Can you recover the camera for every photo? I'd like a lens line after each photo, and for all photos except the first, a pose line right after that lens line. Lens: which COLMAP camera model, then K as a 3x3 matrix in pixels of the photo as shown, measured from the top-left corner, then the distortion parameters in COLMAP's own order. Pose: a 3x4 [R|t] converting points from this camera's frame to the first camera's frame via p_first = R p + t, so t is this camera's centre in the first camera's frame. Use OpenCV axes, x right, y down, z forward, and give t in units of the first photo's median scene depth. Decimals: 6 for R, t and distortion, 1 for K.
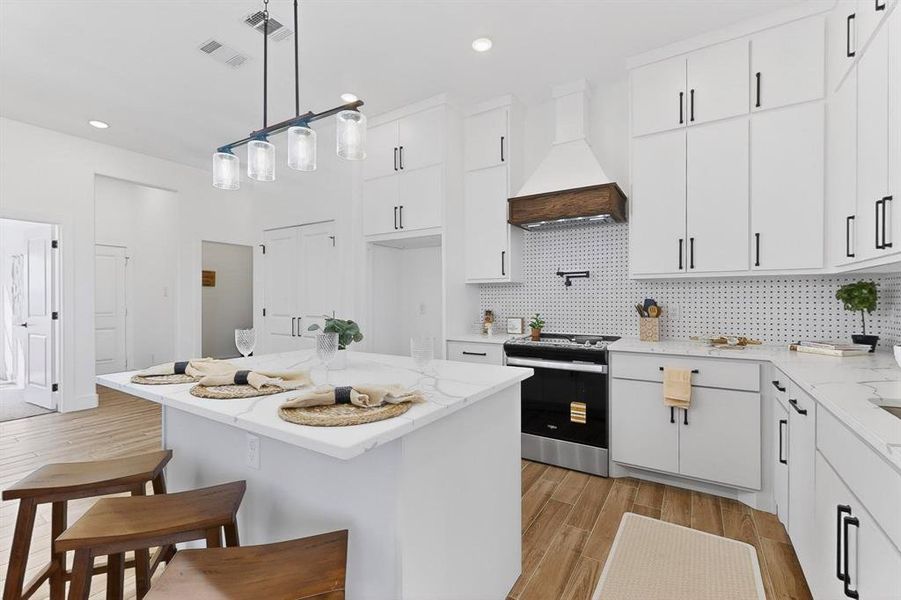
lens RADIAL K [[392.8, 0, 448.9], [0, 392.8, 300.6], [0, 0, 1]] dist [0.000169, -0.000140]
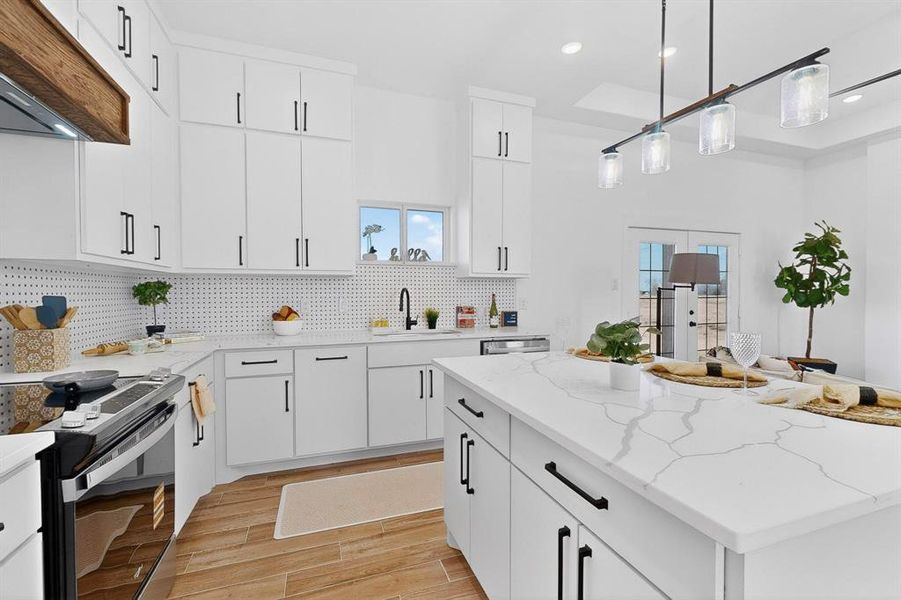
lens RADIAL K [[392.8, 0, 448.9], [0, 392.8, 300.6], [0, 0, 1]] dist [0.000169, -0.000140]
pose [[-0.783370, -0.007834, 0.621506, -0.323343], [0.004276, 0.999829, 0.017991, -0.004211], [-0.621541, 0.016751, -0.783202, 1.192967]]
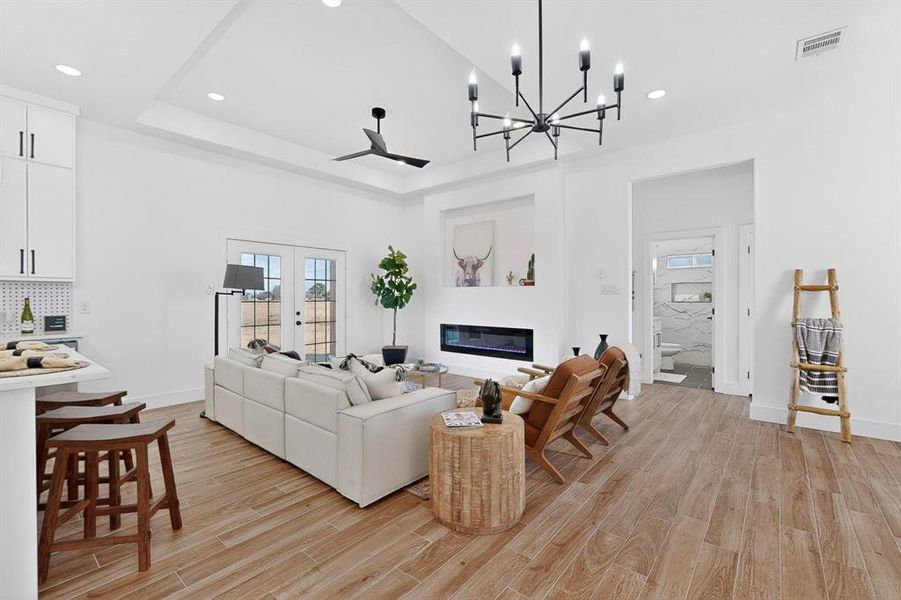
lens RADIAL K [[393.8, 0, 452.6], [0, 393.8, 301.4], [0, 0, 1]] dist [0.000573, 0.000289]
pose [[-0.992427, 0.000247, 0.122835, -1.151576], [0.001520, 0.999946, 0.010271, -0.001623], [-0.122826, 0.010379, -0.992374, 1.155790]]
